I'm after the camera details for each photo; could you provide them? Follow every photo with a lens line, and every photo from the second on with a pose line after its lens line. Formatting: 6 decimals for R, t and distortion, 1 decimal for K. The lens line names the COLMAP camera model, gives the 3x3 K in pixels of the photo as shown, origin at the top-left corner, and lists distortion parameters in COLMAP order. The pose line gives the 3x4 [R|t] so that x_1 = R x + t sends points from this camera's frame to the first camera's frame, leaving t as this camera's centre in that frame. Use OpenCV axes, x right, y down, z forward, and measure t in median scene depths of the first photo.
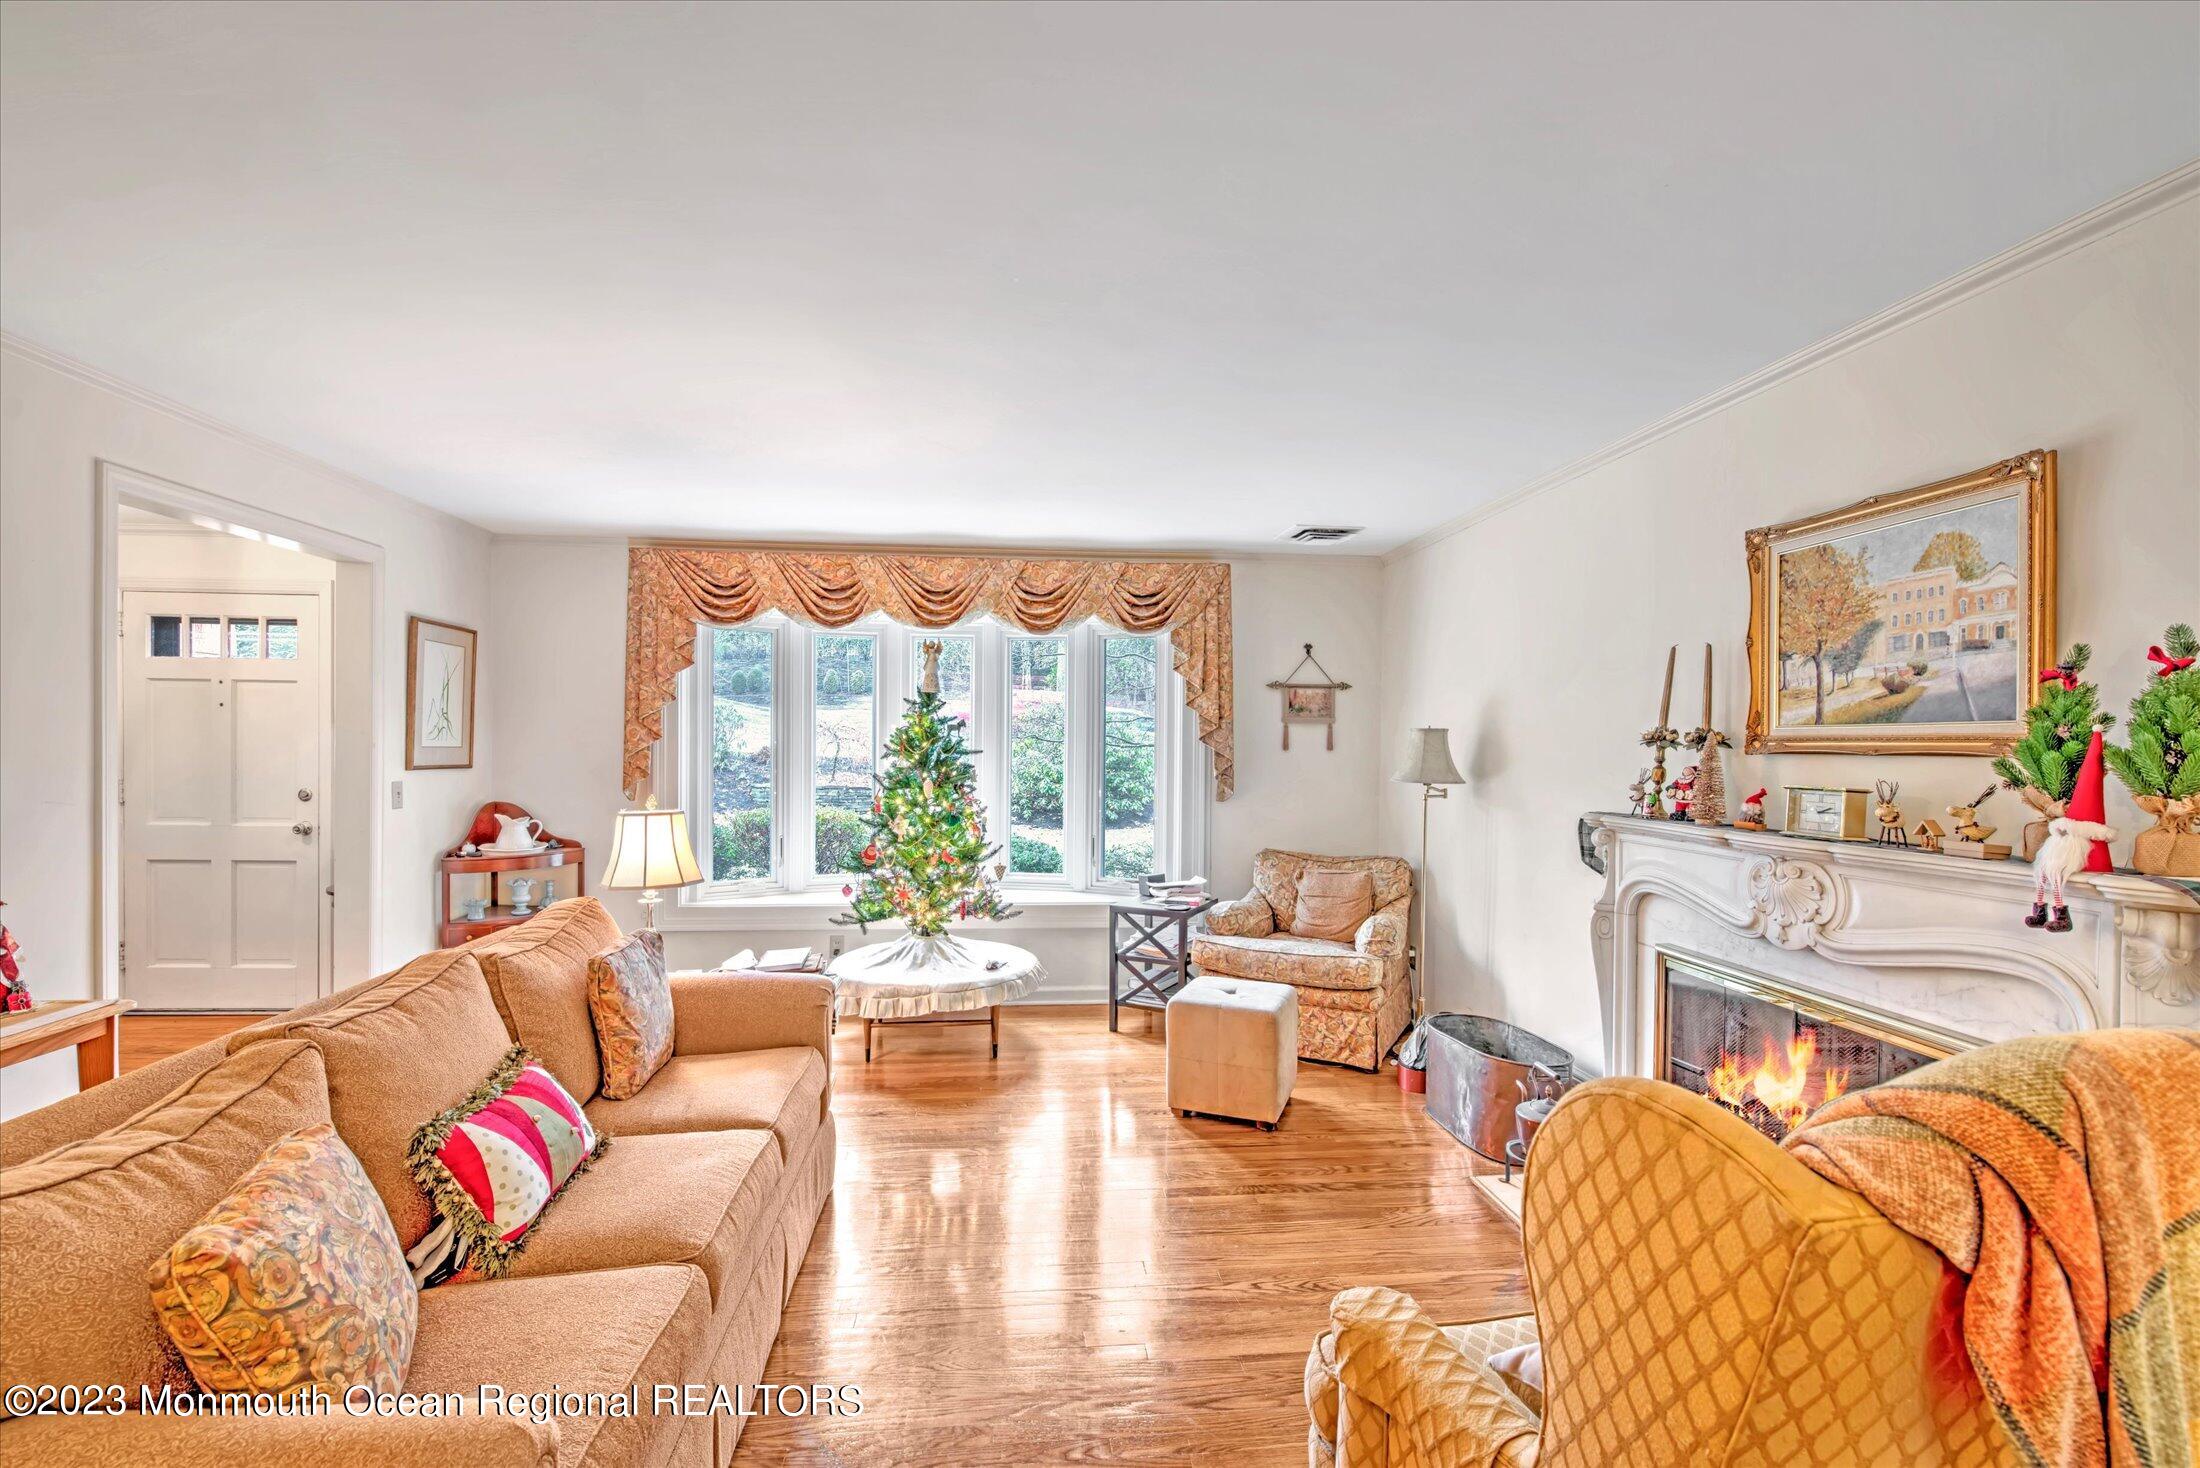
lens RADIAL K [[944.7, 0, 1094.1], [0, 944.7, 737.7], [0, 0, 1]] dist [-0.001565, -0.010249]
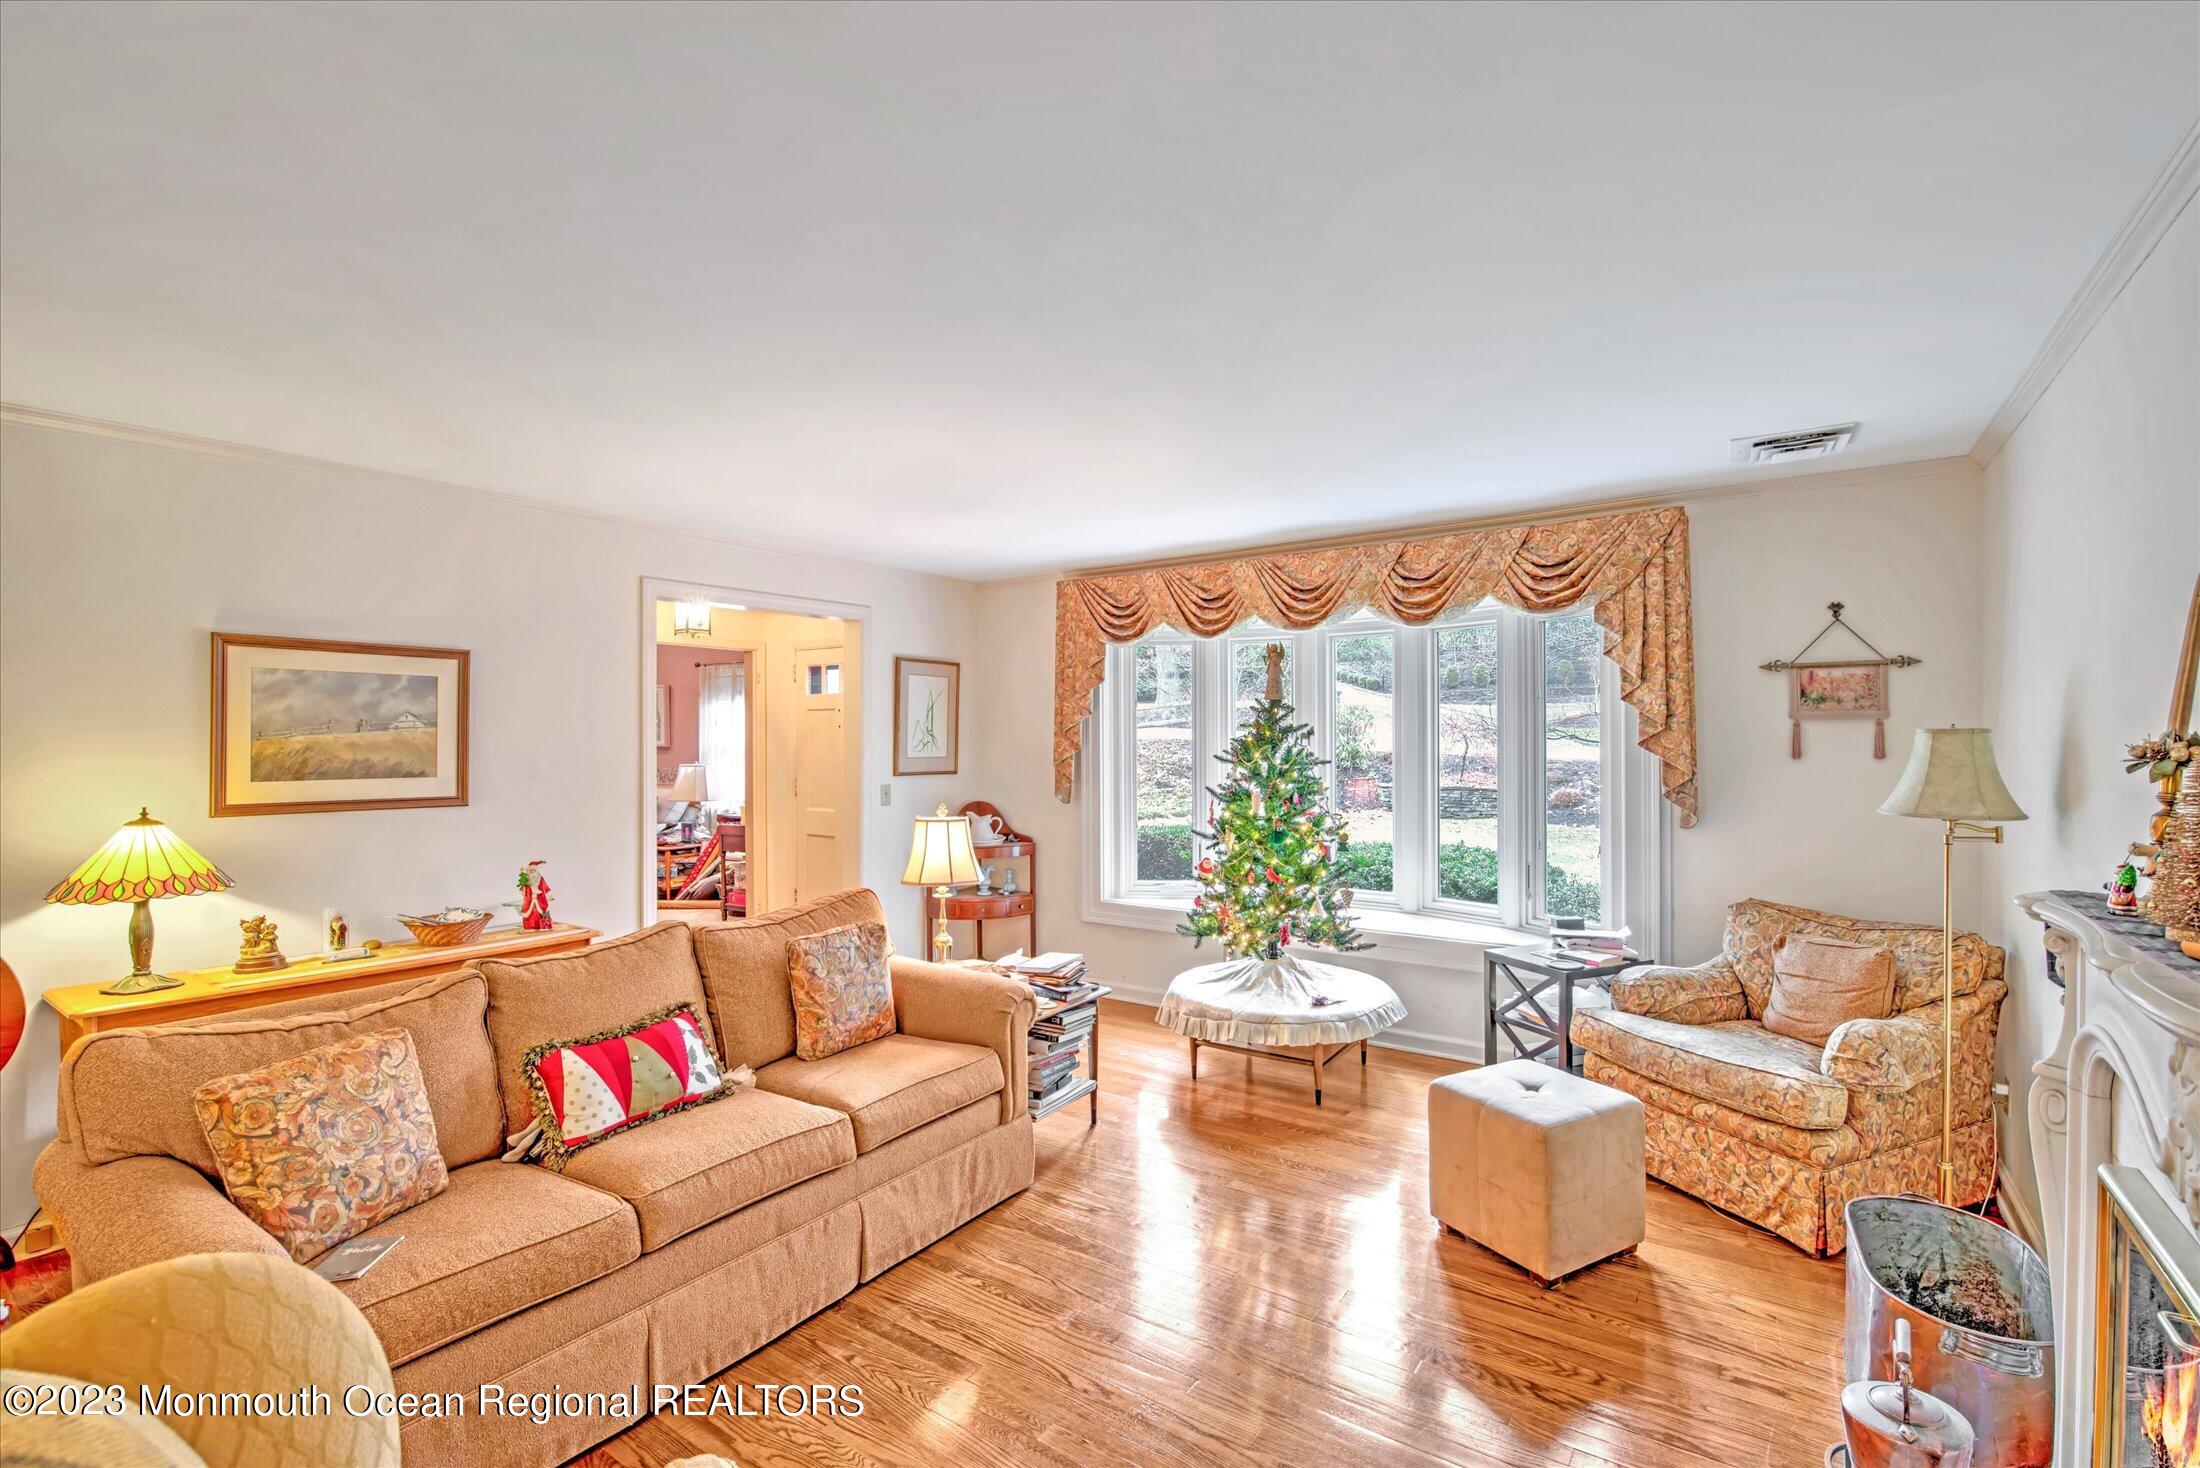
lens RADIAL K [[952.3, 0, 1104.3], [0, 952.3, 724.1], [0, 0, 1]] dist [-0.000684, -0.012584]
pose [[0.768845, -0.021587, -0.639071, 0.284494], [0.015176, 0.999764, -0.015513, -0.010184], [0.639255, 0.002228, 0.768991, 0.152332]]
